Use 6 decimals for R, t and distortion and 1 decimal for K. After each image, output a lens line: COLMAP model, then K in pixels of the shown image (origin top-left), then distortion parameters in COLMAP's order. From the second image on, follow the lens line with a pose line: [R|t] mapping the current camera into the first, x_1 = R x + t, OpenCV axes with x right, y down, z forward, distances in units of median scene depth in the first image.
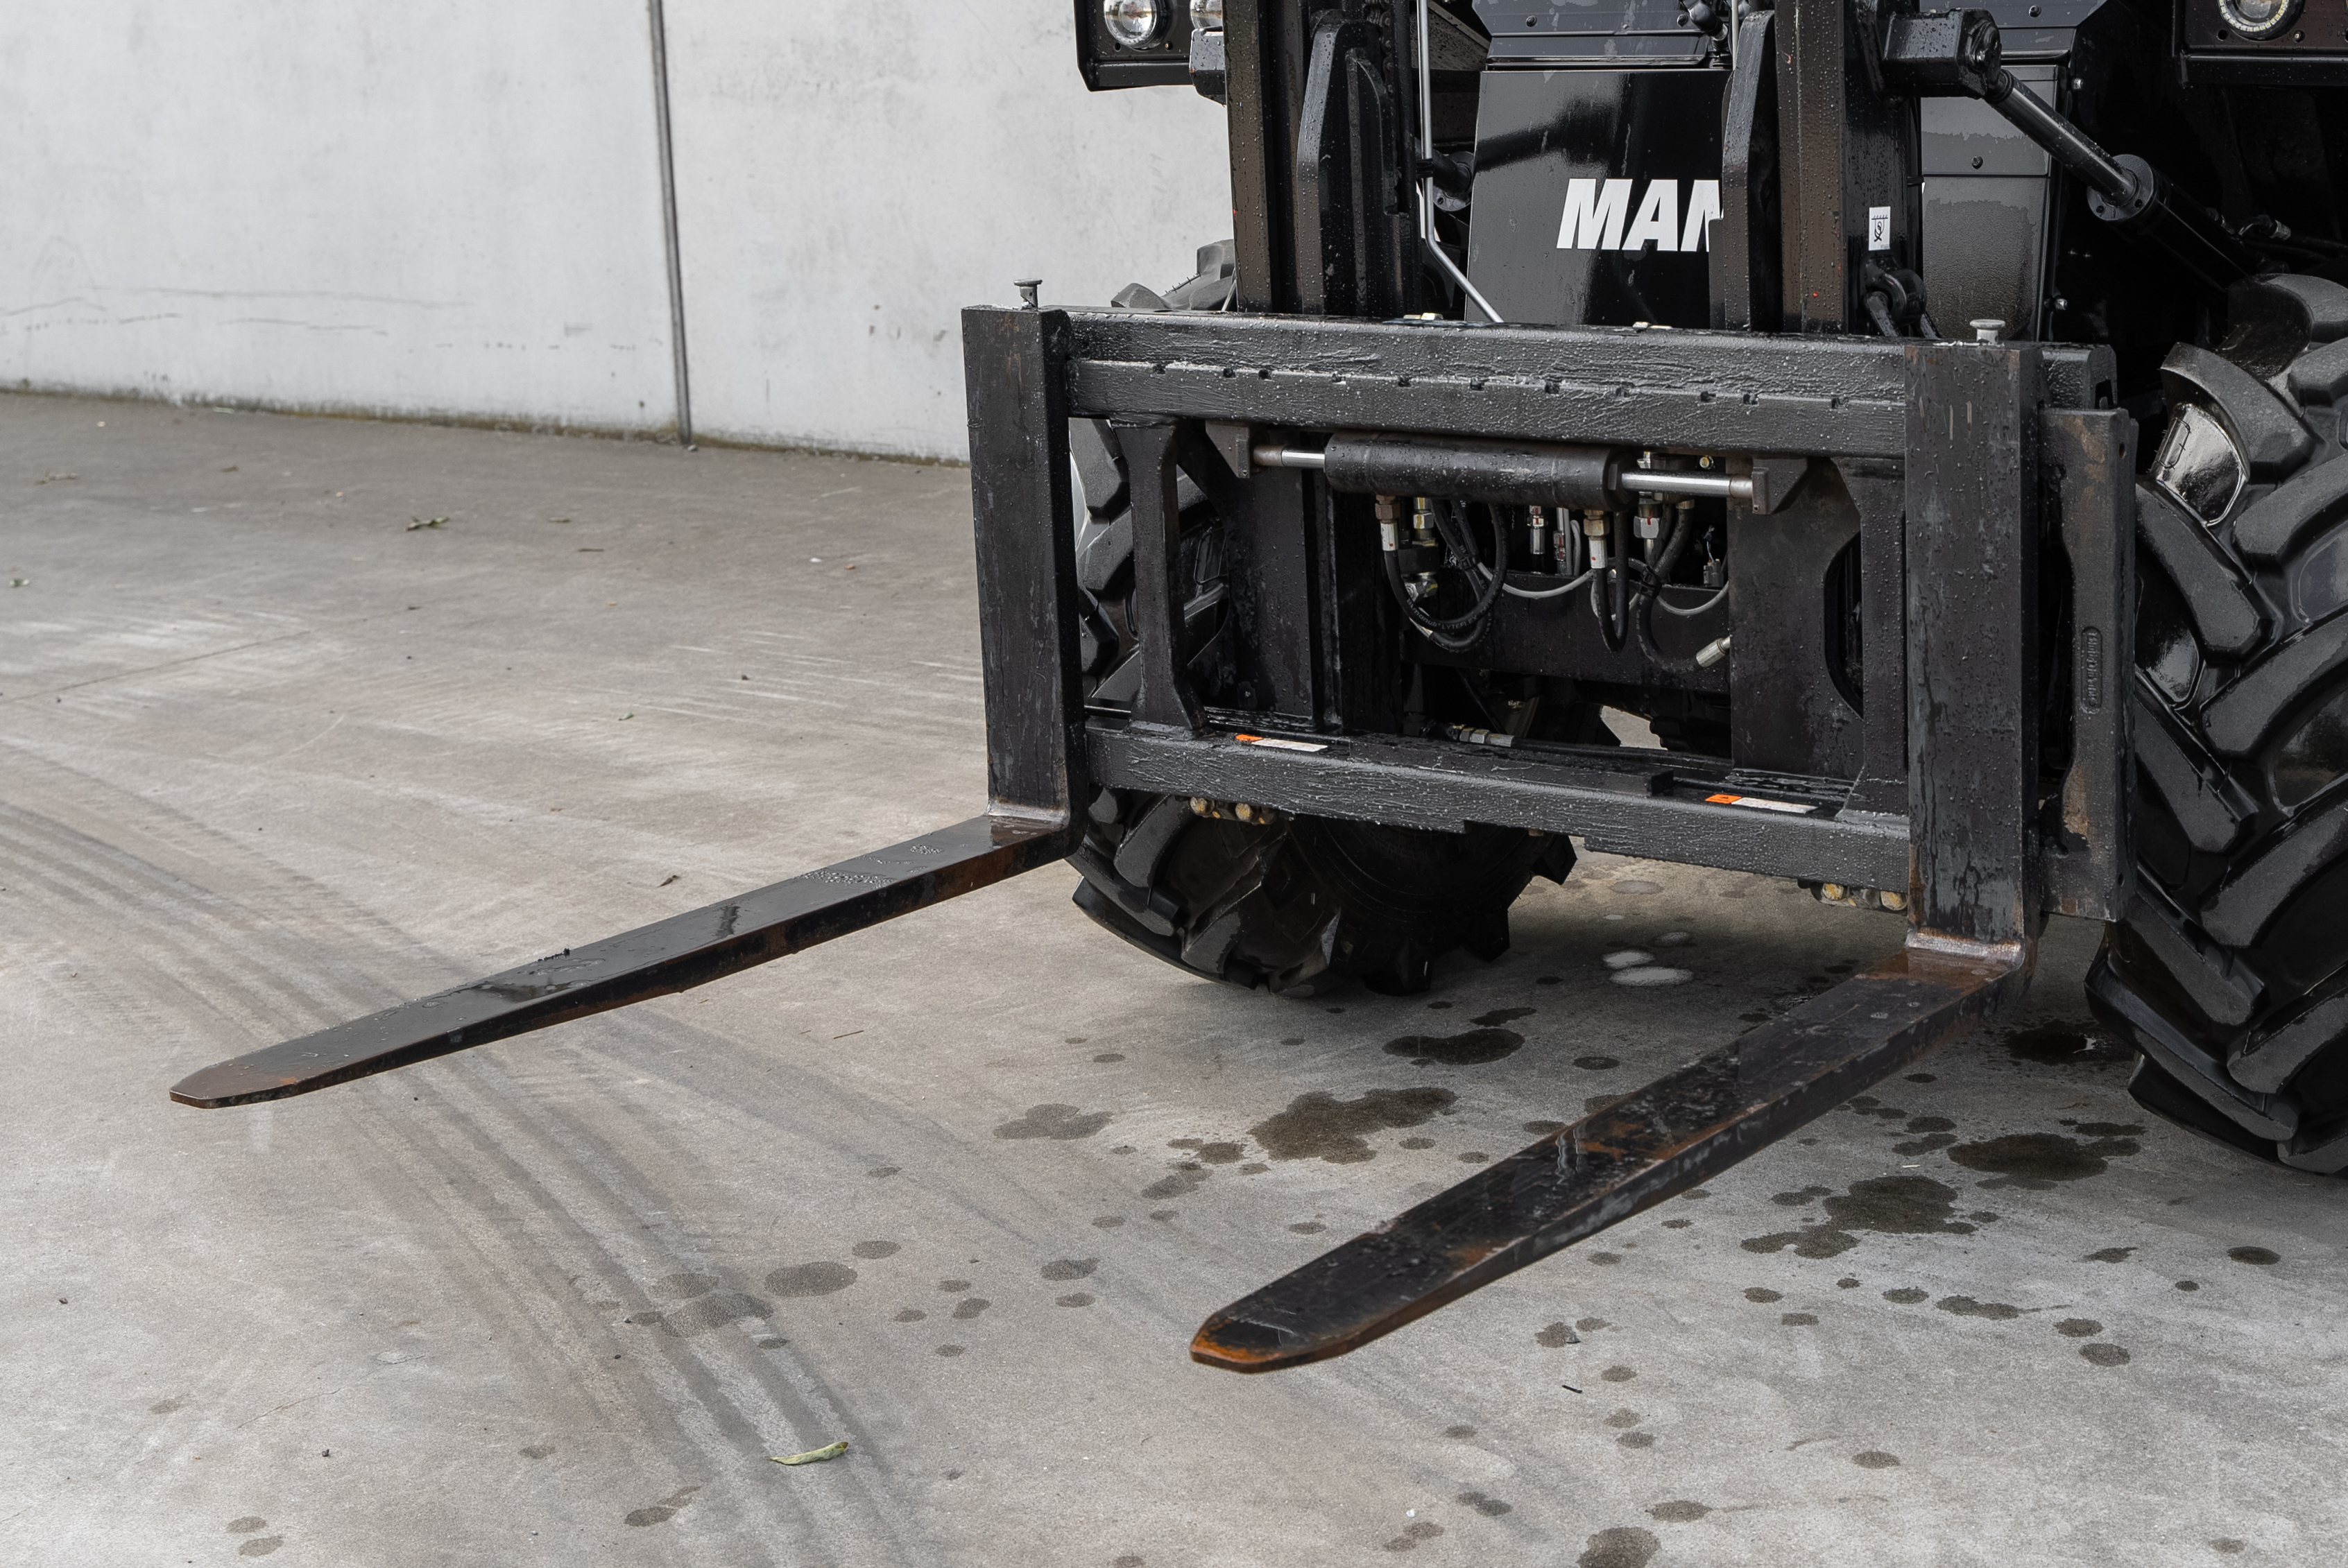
lens RADIAL K [[3782.4, 0, 1177.5], [0, 3782.4, 787.7], [0, 0, 1]] dist [0.013578, 0.000000]
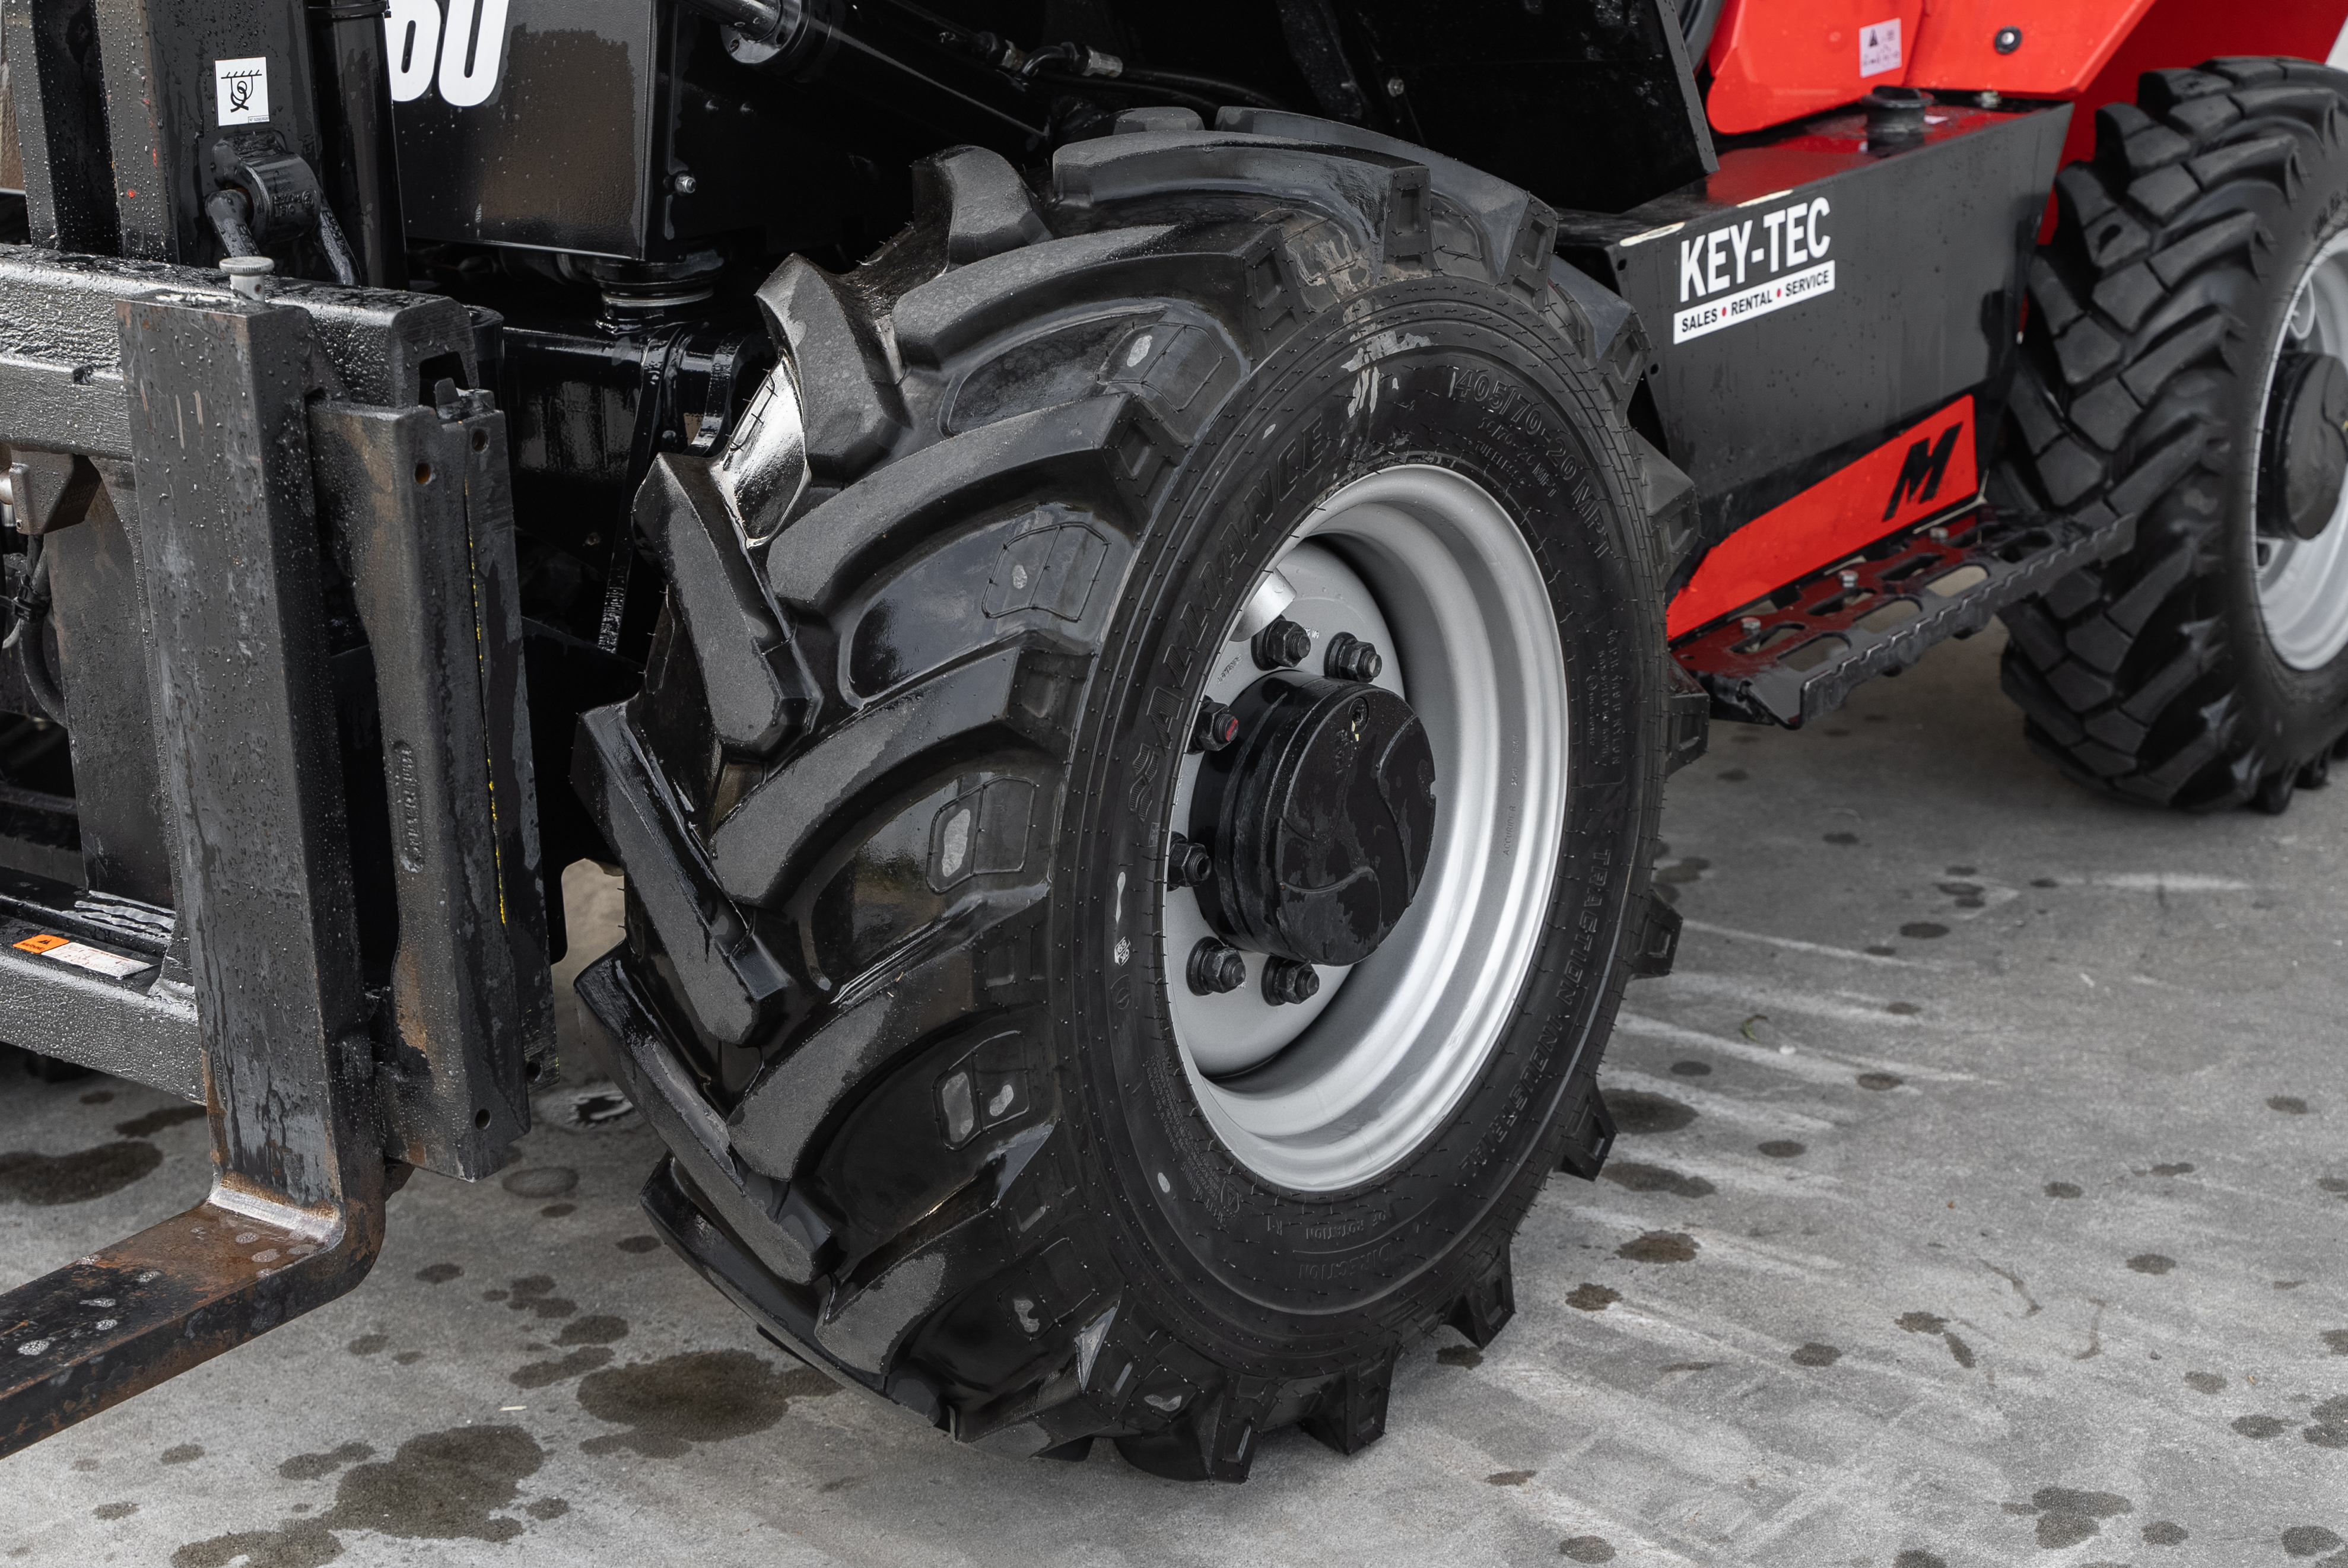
lens RADIAL K [[3879.7, 0, 1172.7], [0, 3879.7, 779.6], [0, 0, 1]] dist [-0.010223, 0.000000]
pose [[0.999920, 0.010755, -0.006601, 0.359278], [-0.010158, 0.996356, 0.084686, -0.088901], [0.007488, -0.084612, 0.996386, 0.326237]]
